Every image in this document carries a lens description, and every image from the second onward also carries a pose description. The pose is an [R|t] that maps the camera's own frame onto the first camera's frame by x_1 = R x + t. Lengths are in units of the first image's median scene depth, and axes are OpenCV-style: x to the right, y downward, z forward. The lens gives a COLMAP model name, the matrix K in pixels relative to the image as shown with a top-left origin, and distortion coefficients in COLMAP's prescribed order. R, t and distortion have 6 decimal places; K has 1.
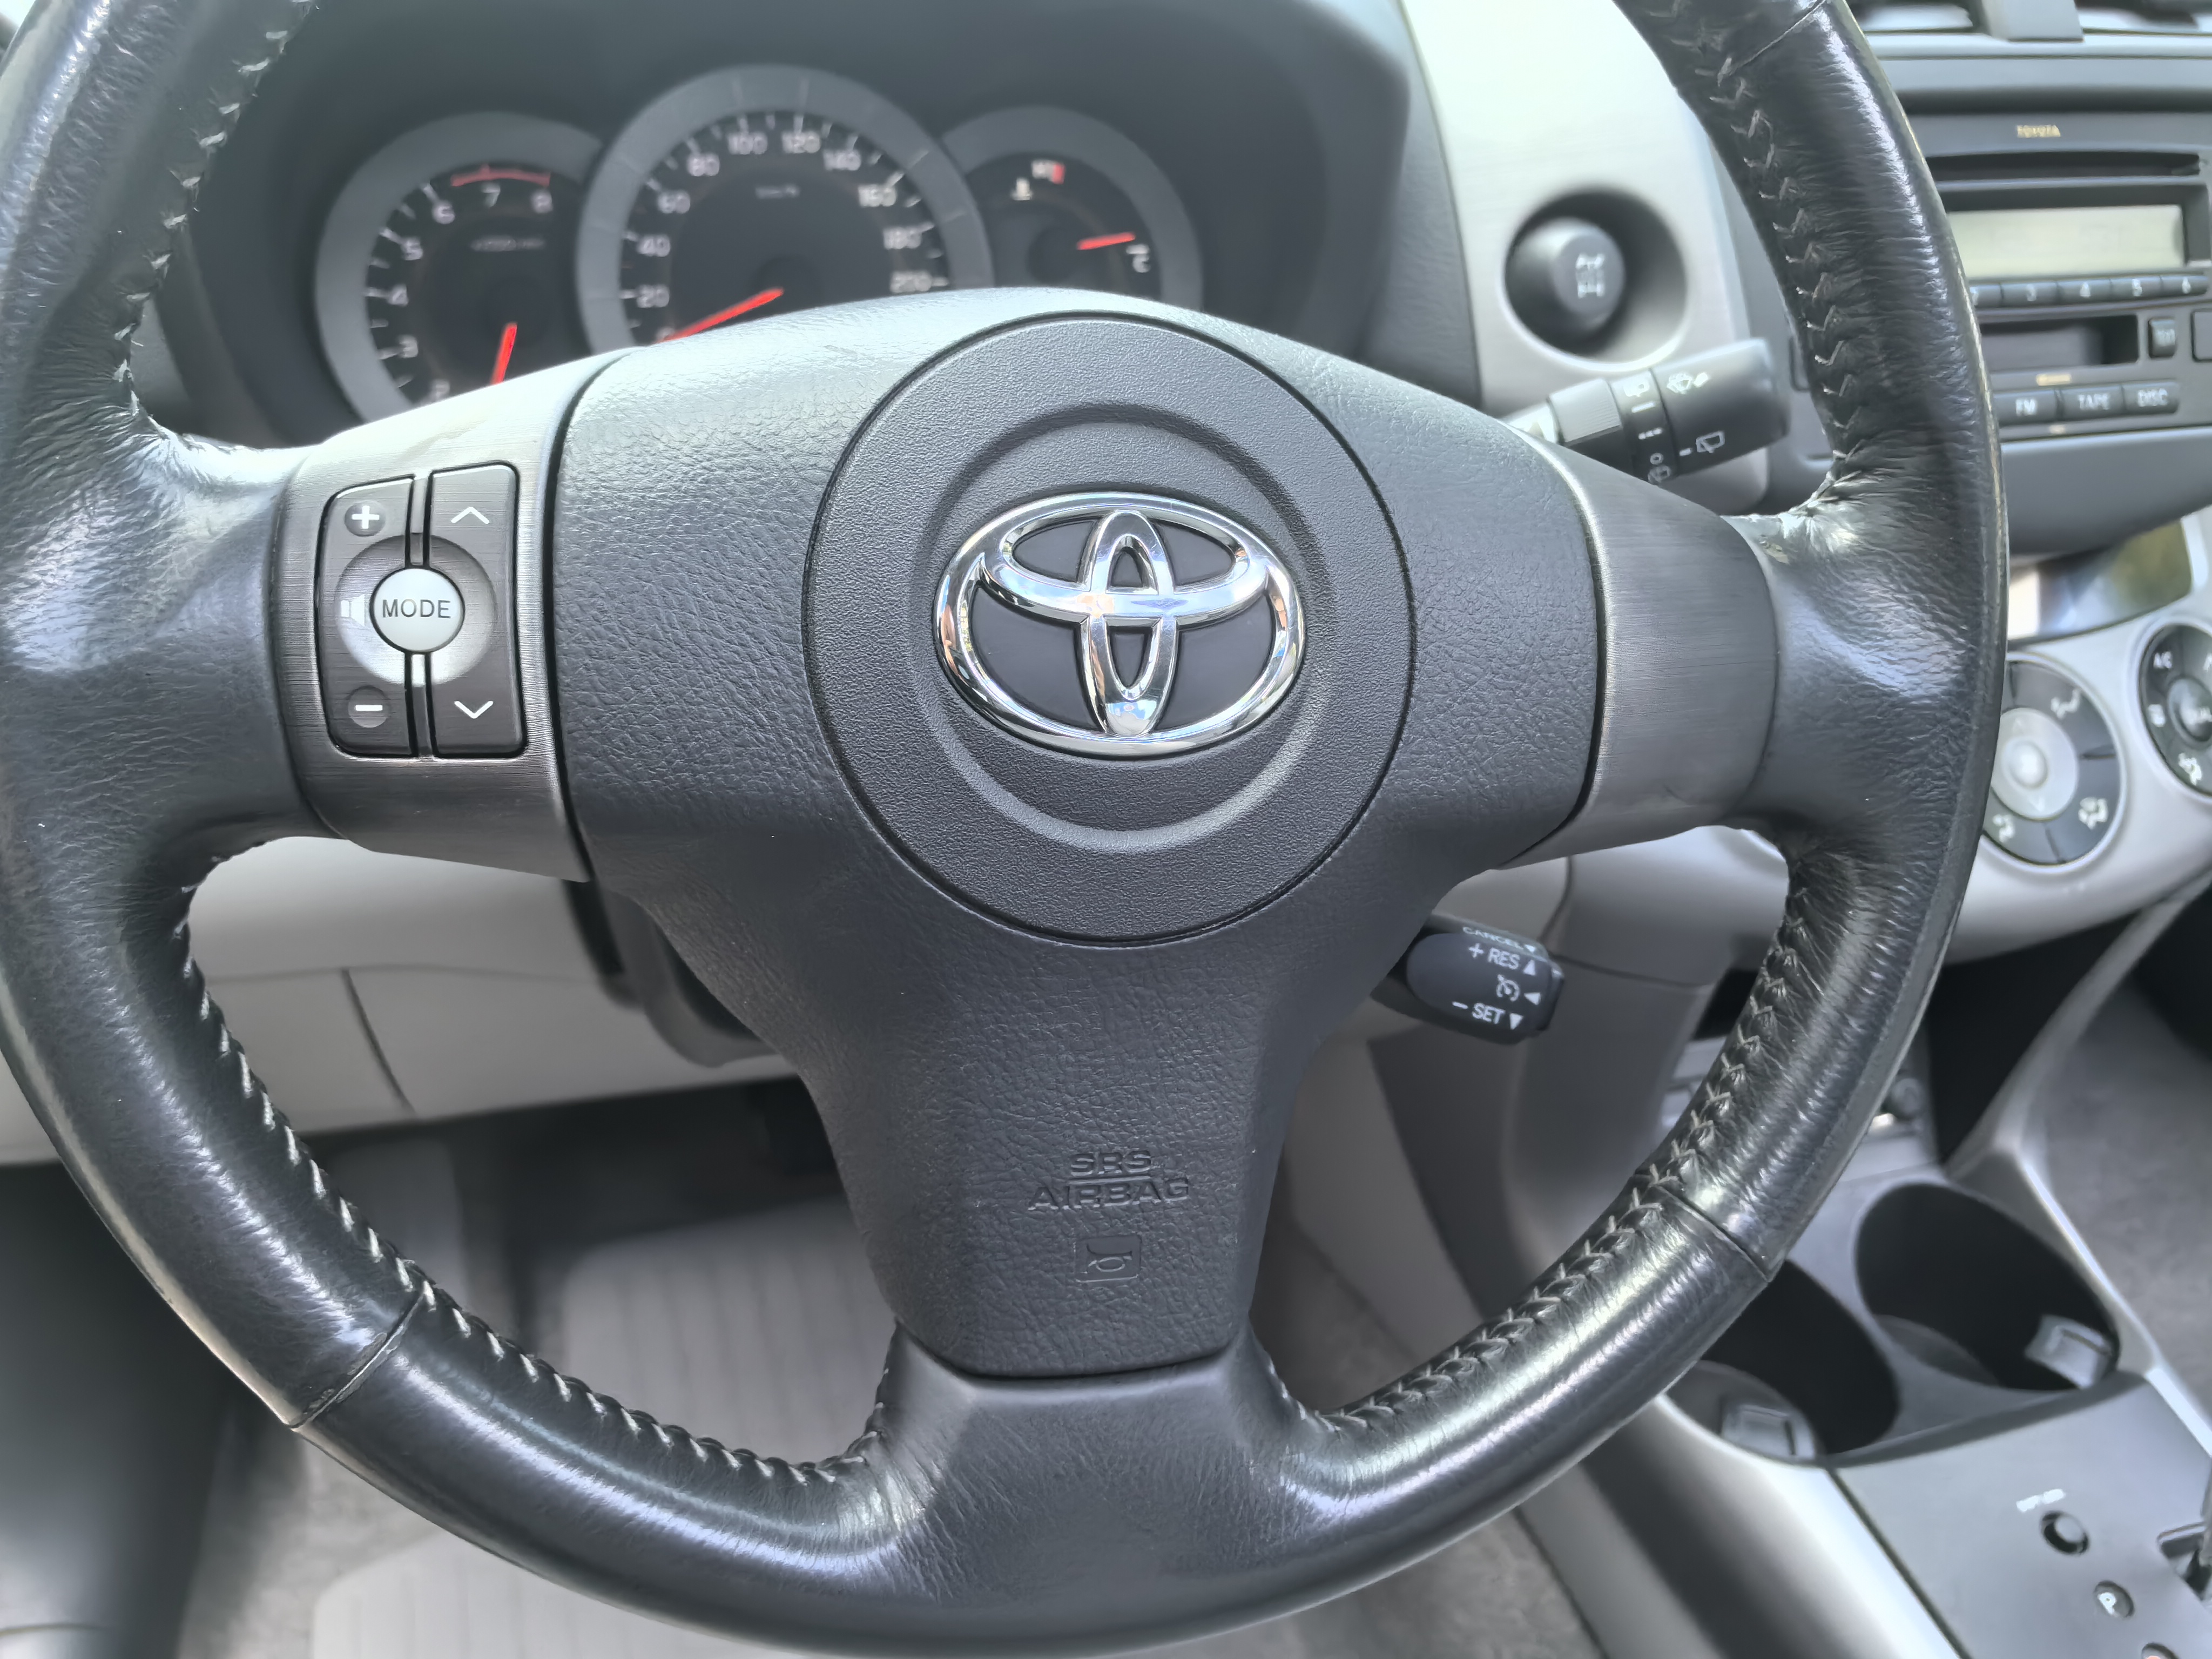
lens RADIAL K [[1747.8, 0, 1120.7], [0, 1747.8, 825.7], [0, 0, 1]] dist [0.055470, -0.077947]
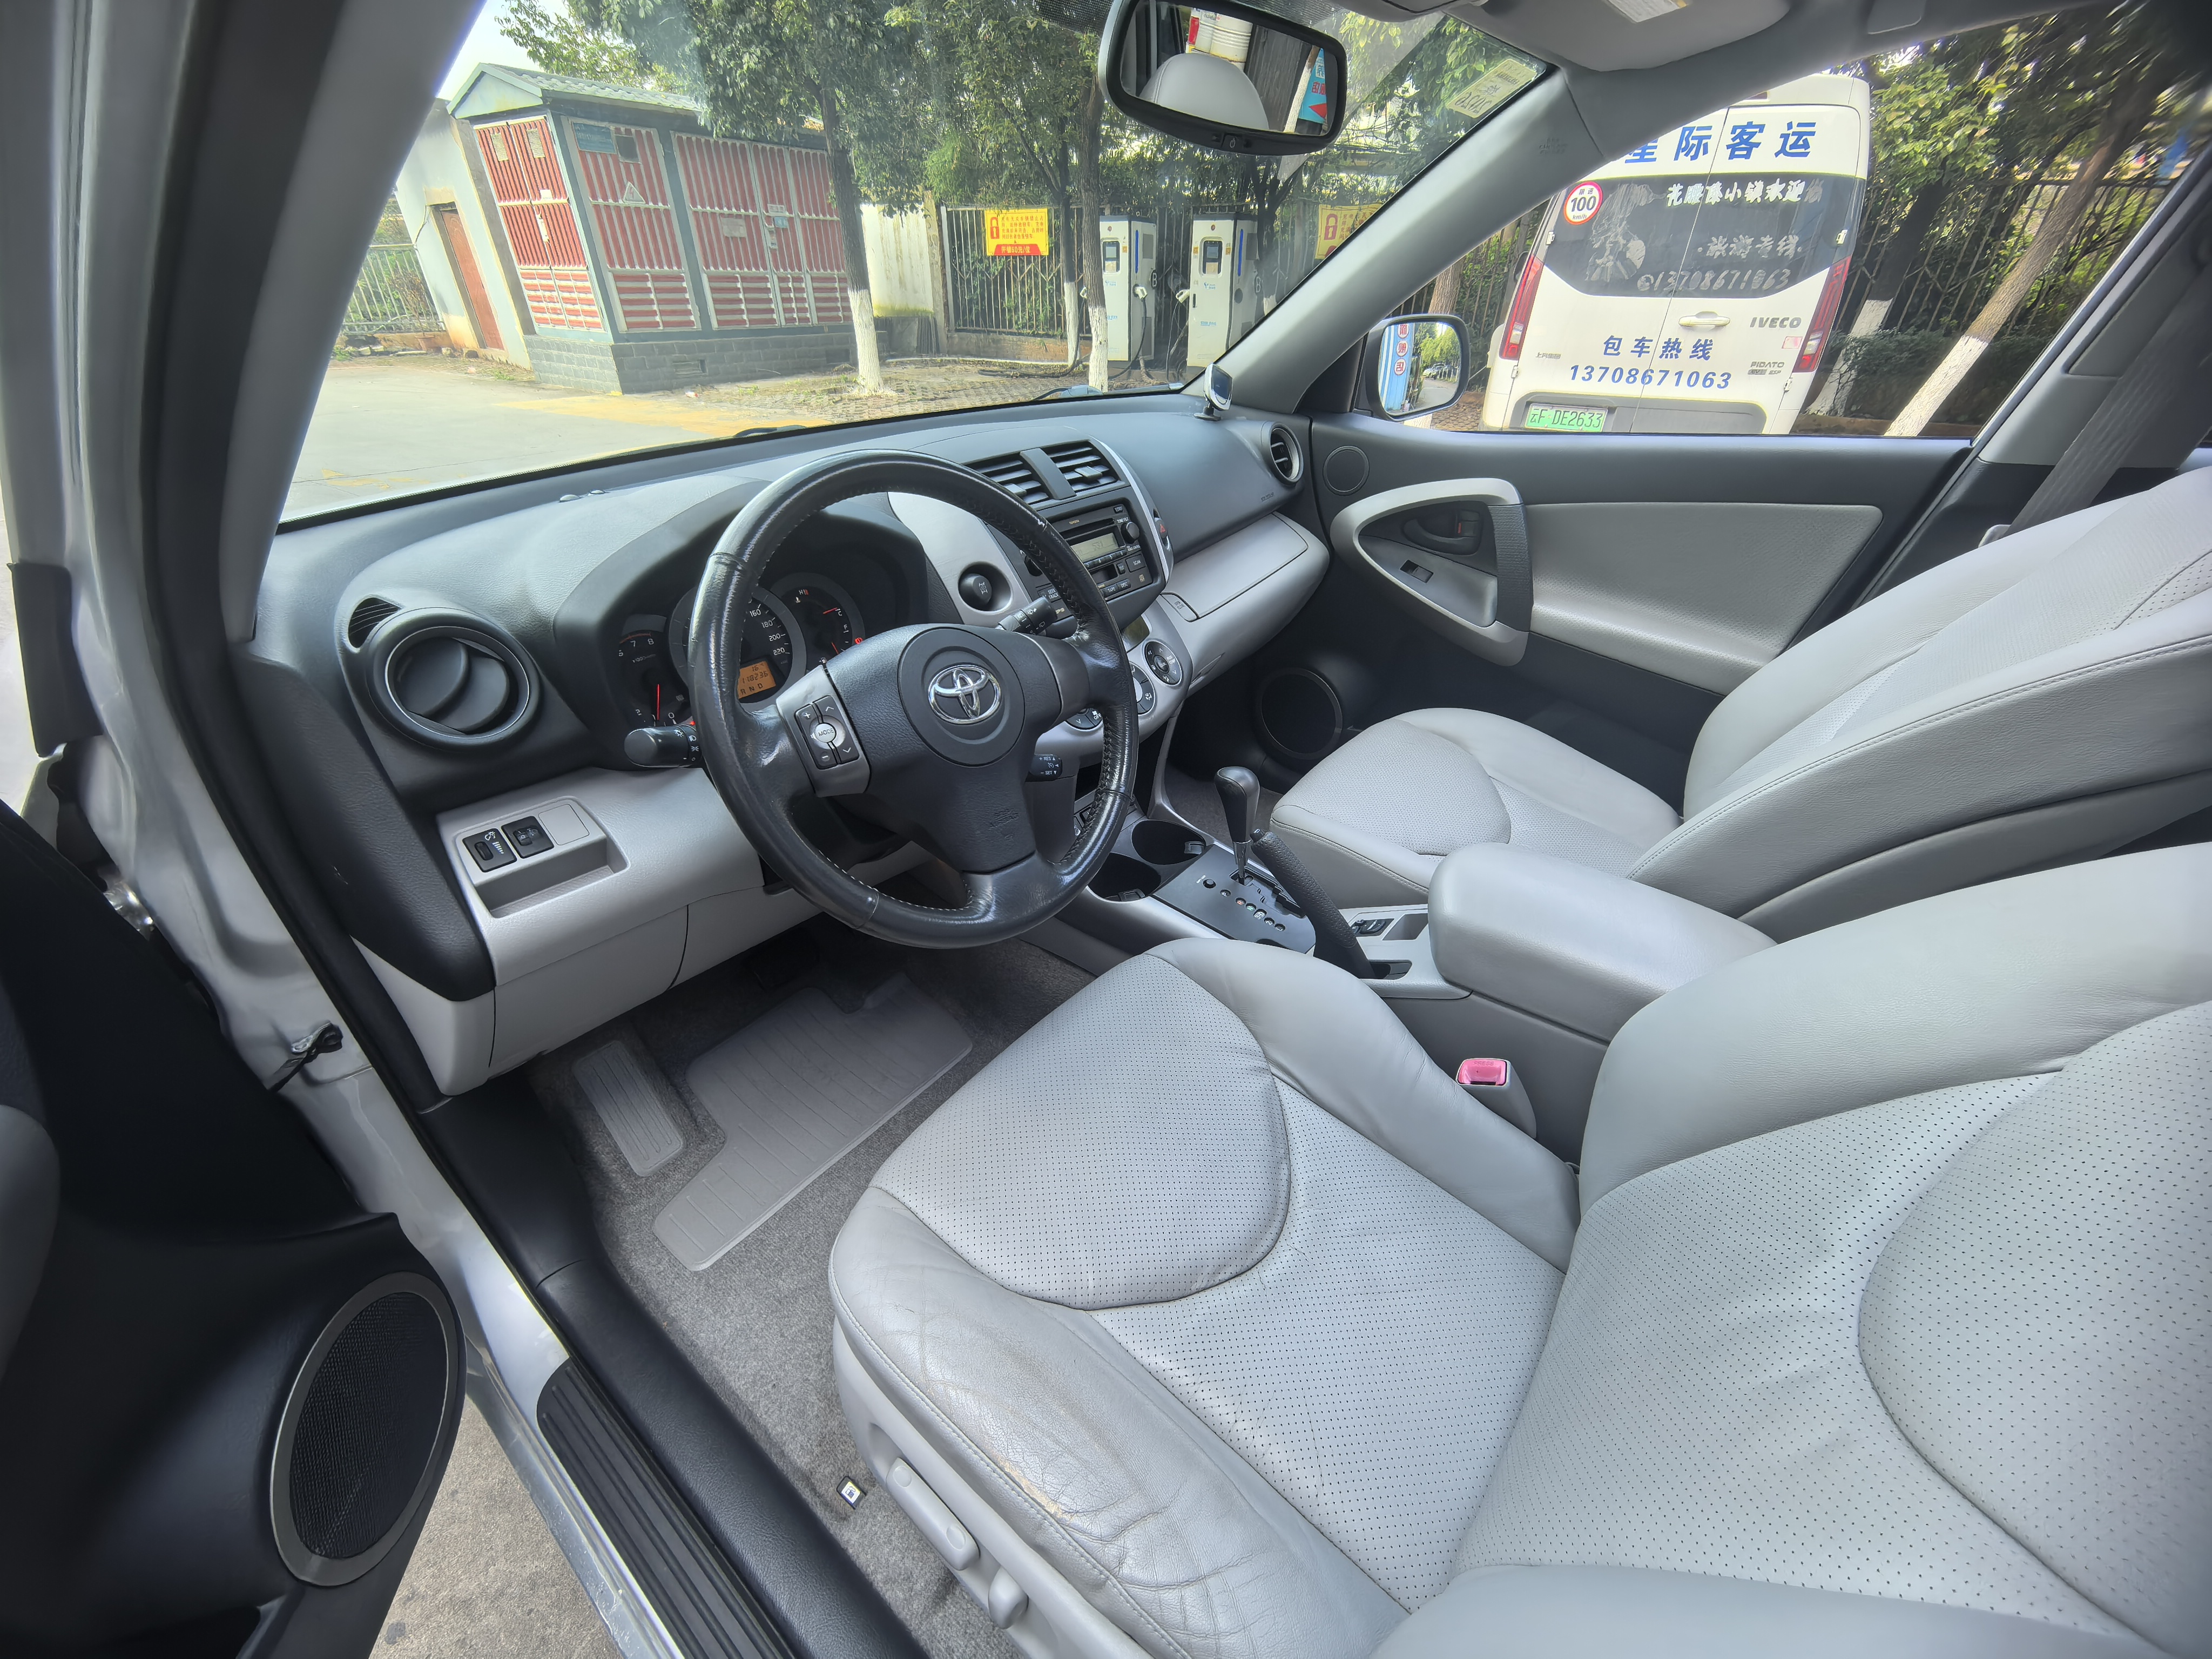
lens RADIAL K [[859.2, 0, 1118.9], [0, 859.2, 840.4], [0, 0, 1]] dist [0.010800, -0.001240]
pose [[0.831176, -0.350382, 0.431716, -0.392330], [0.344557, 0.933982, 0.094651, 0.084057], [-0.436378, 0.070079, 0.897030, -0.577597]]
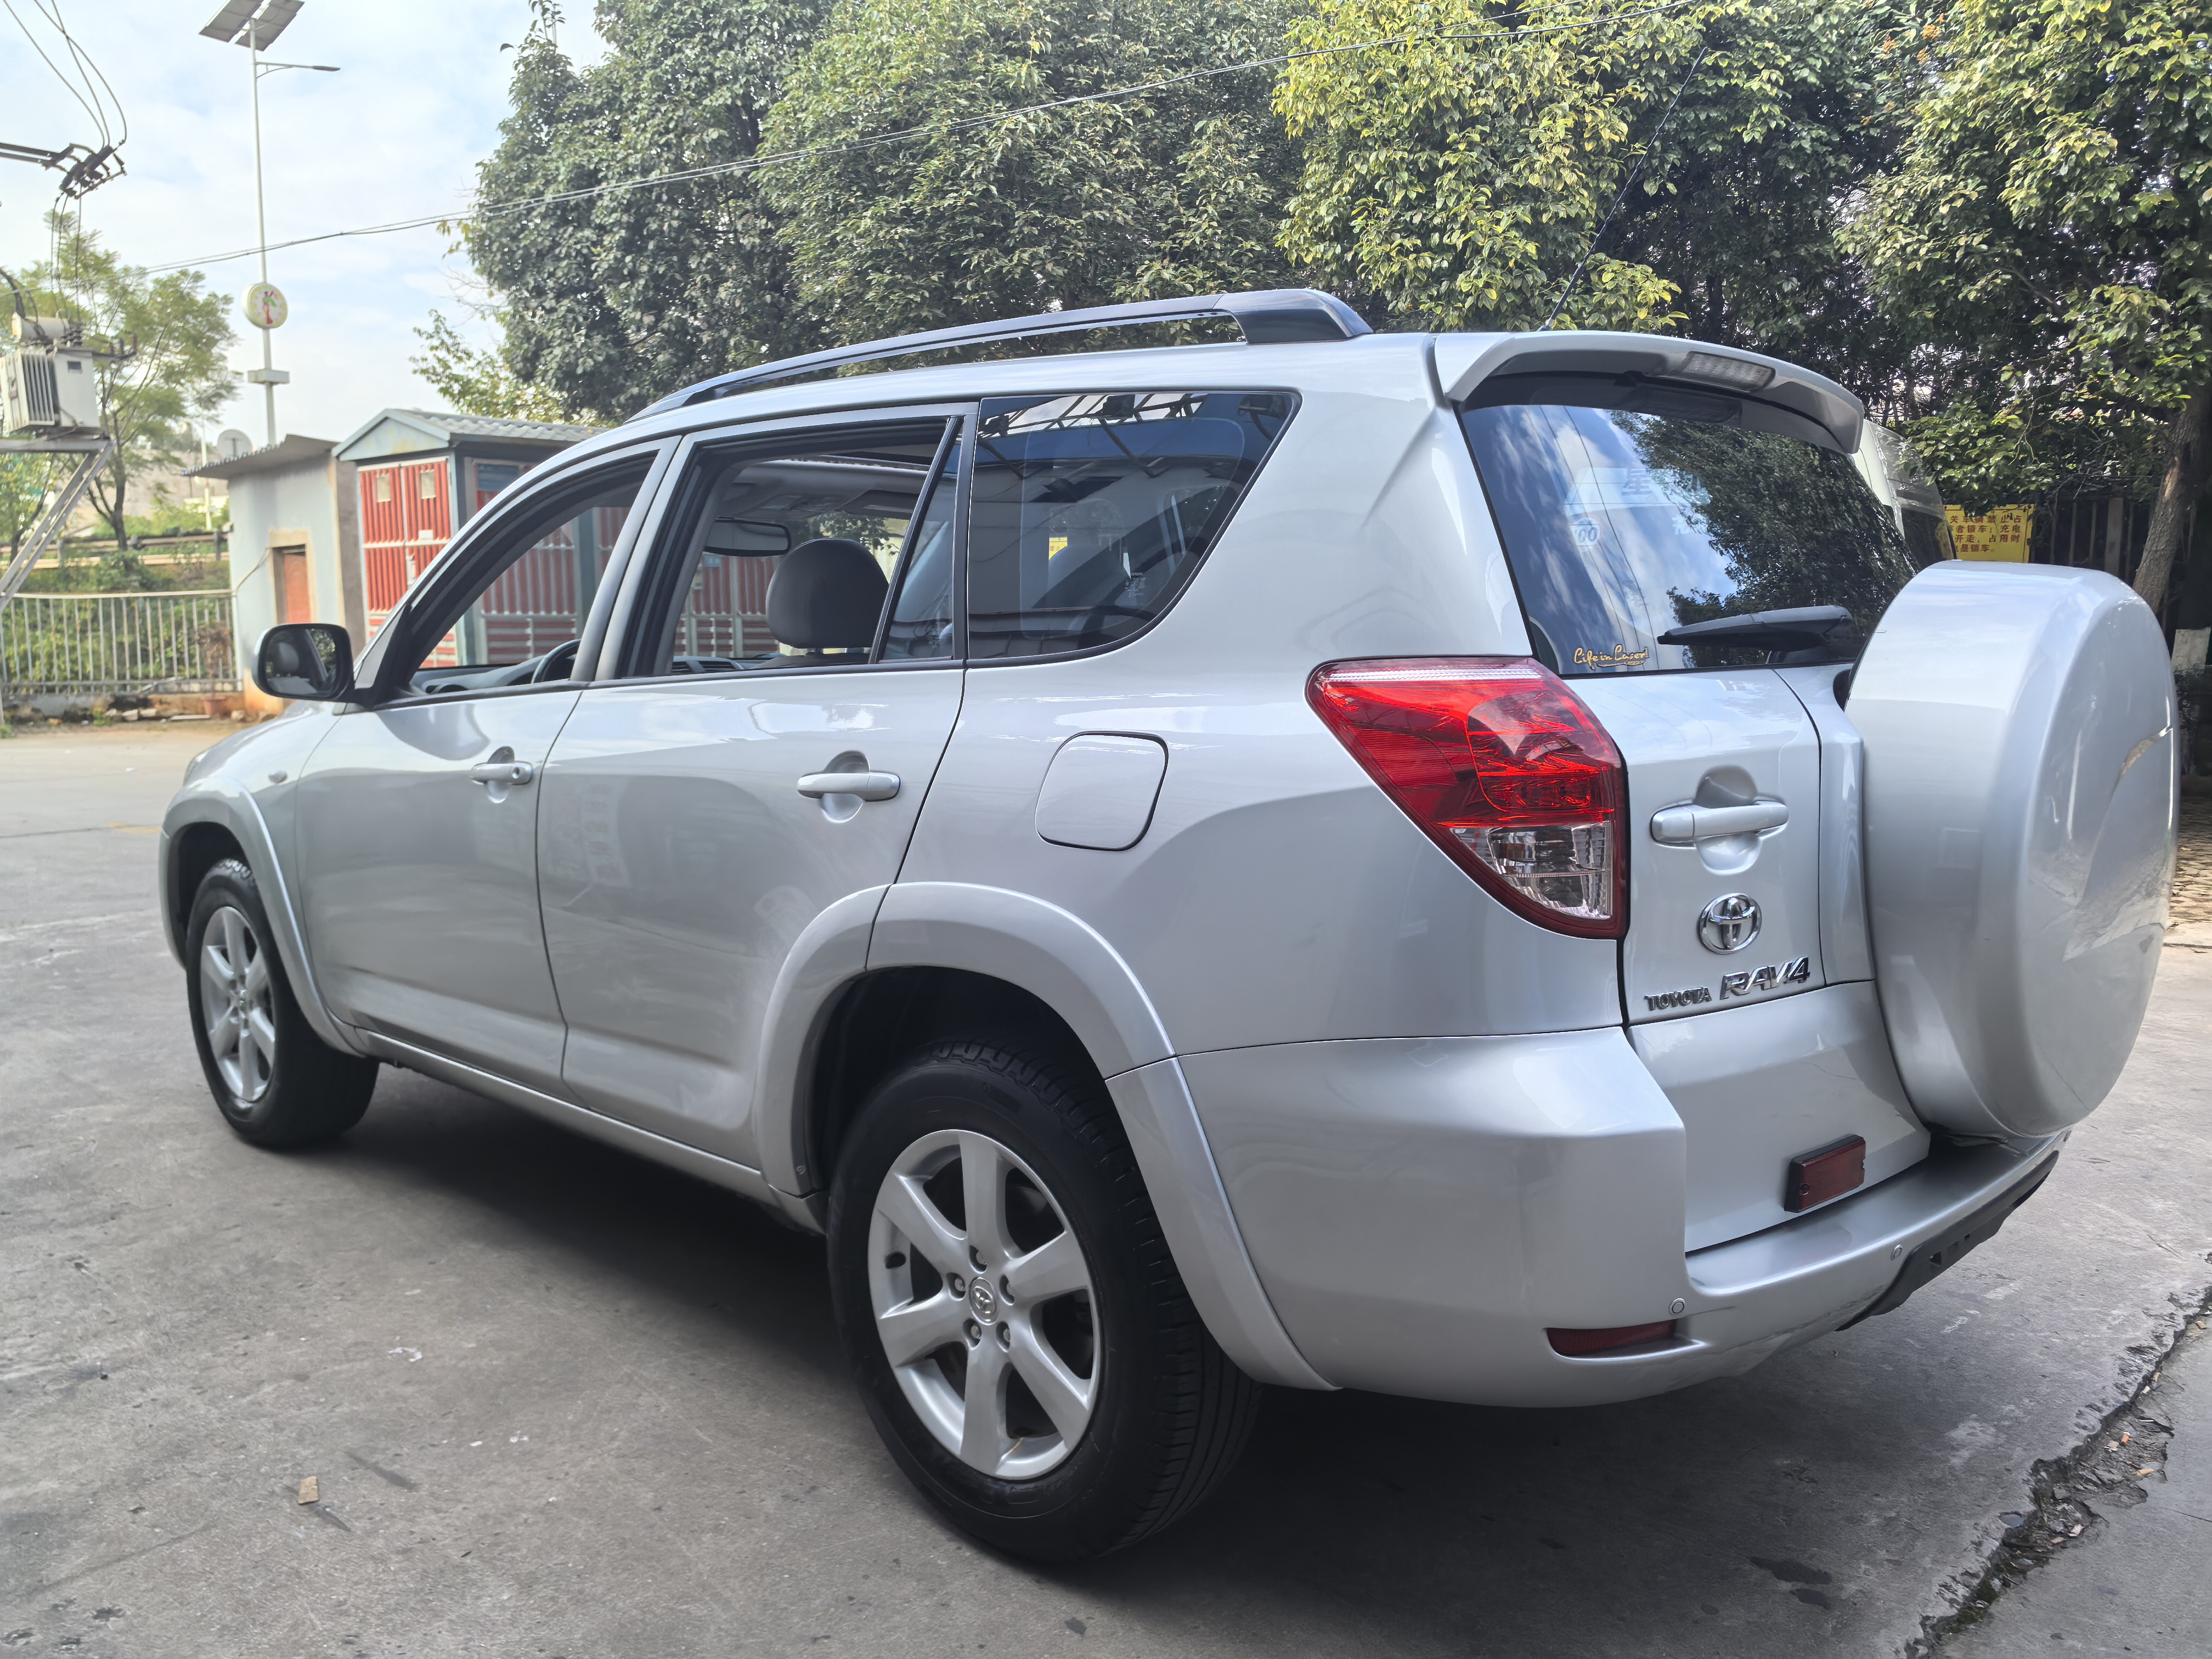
lens RADIAL K [[1747.8, 0, 1081.5], [0, 1747.8, 868.9], [0, 0, 1]] dist [0.055470, -0.077947]
pose [[0.892218, -0.131293, 0.432099, -1.405074], [0.299463, 0.888196, -0.348467, 3.322017], [-0.338038, 0.440306, 0.831782, -5.444397]]
